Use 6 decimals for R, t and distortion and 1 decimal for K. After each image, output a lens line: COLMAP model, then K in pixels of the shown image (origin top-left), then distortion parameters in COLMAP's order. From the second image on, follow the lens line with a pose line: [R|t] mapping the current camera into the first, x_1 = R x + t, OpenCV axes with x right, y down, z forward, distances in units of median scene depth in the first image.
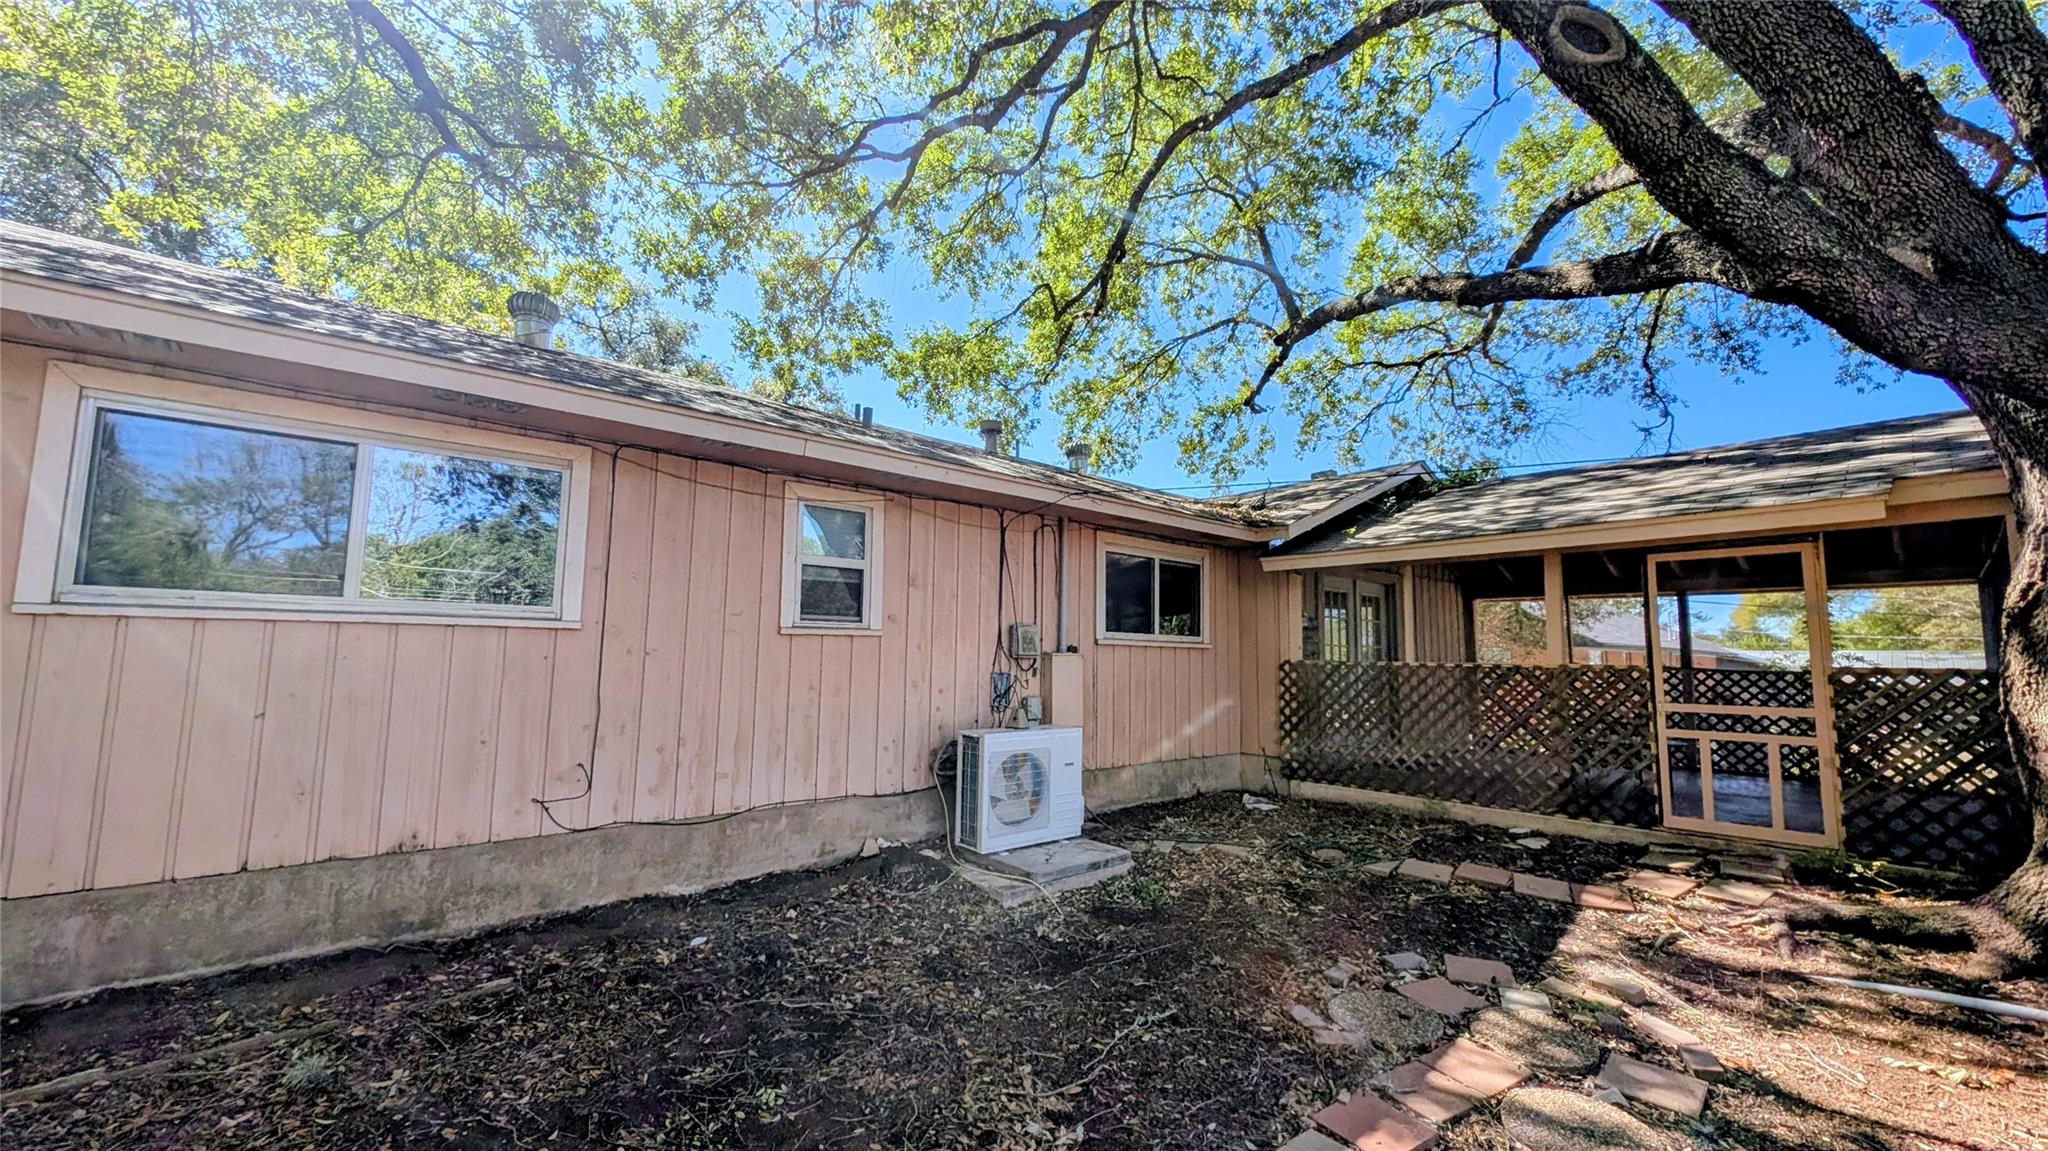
lens RADIAL K [[765.5, 0, 1034.1], [0, 765.5, 580.6], [0, 0, 1]] dist [0.003031, -0.001886]
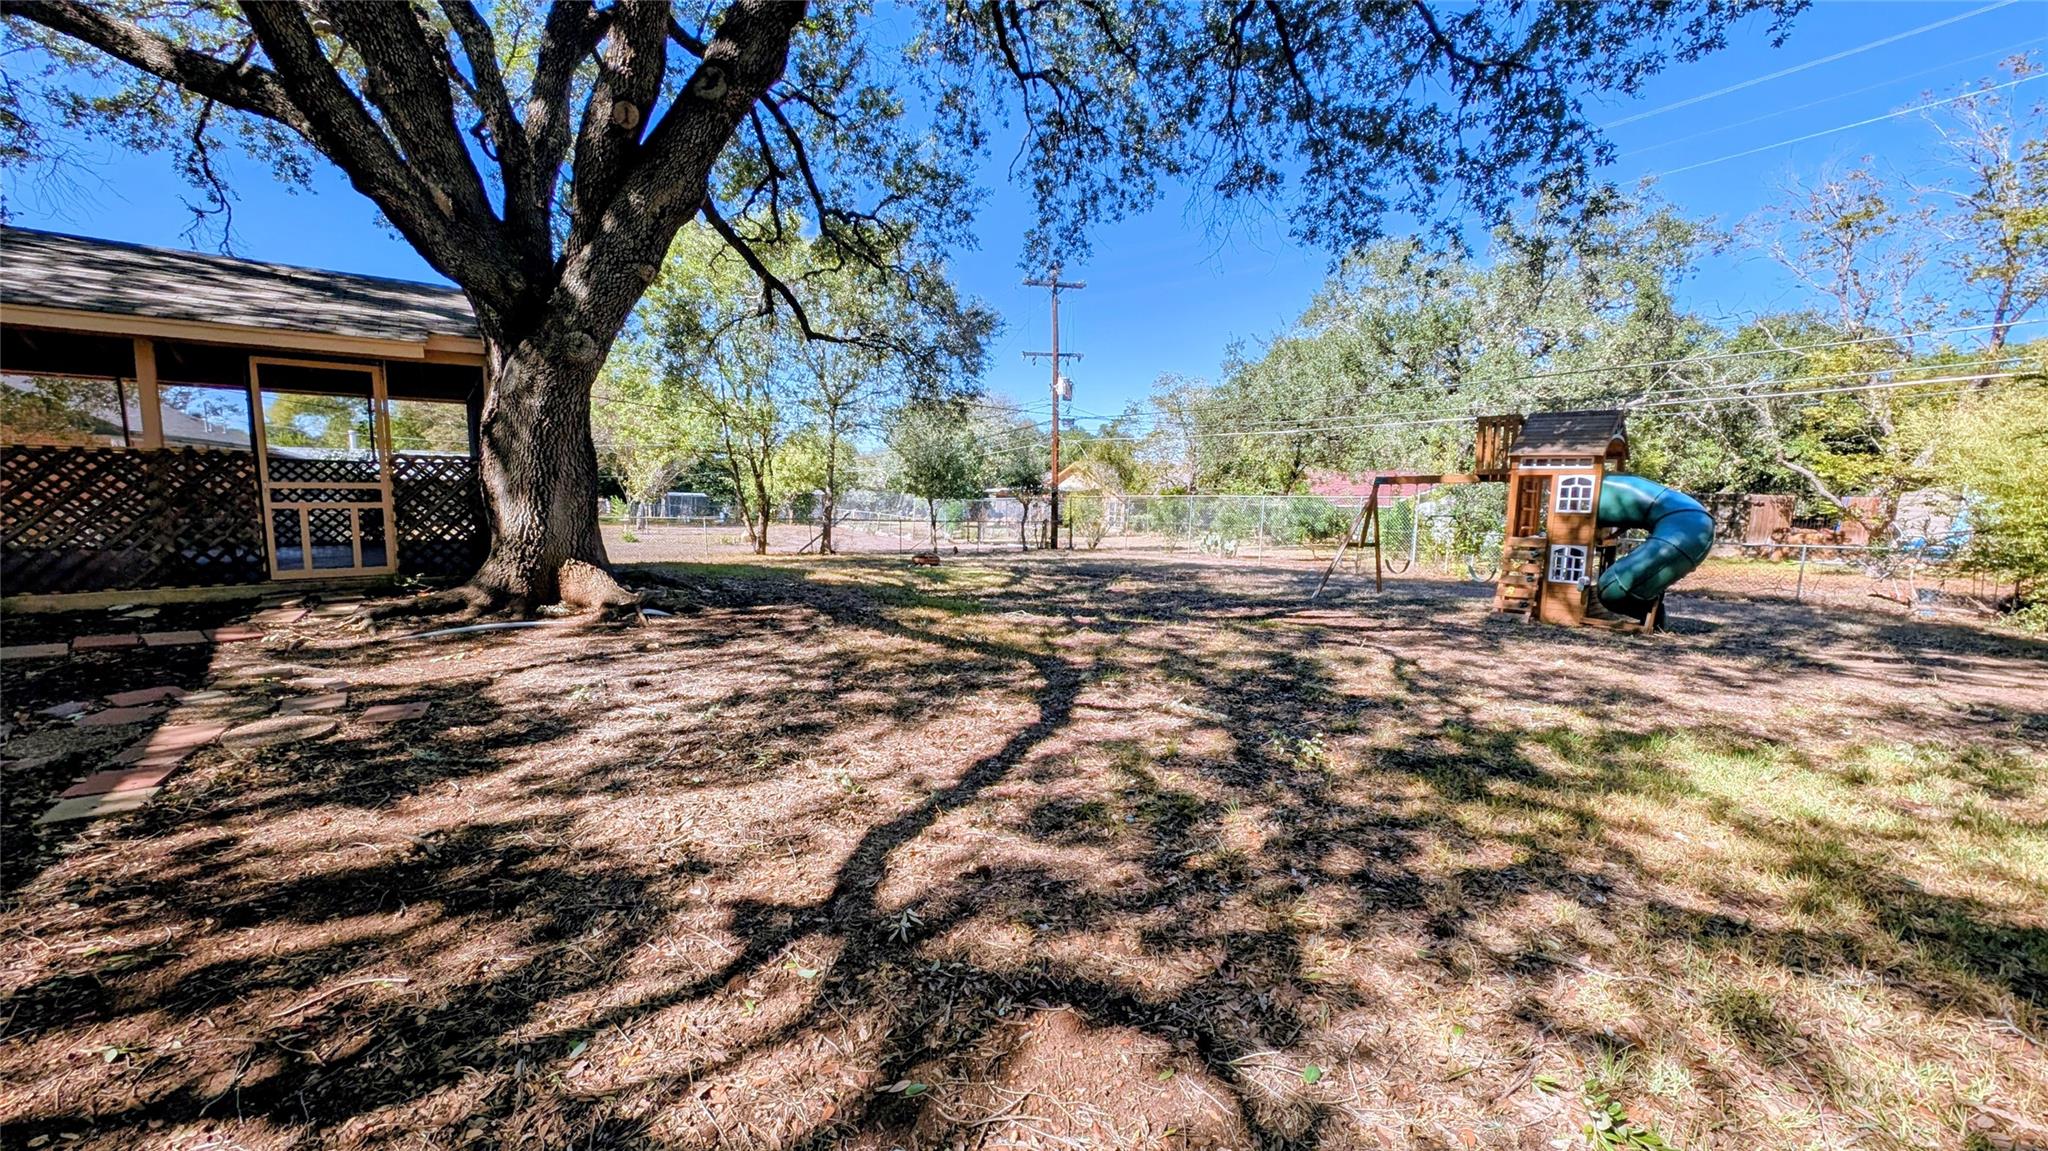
lens RADIAL K [[765.5, 0, 1031.6], [0, 765.5, 578.2], [0, 0, 1]] dist [0.003031, -0.001886]
pose [[0.047262, -0.137759, 0.989337, -0.393993], [-0.119220, 0.982586, 0.142515, -0.010575], [-0.991742, -0.124684, 0.030016, -0.298787]]
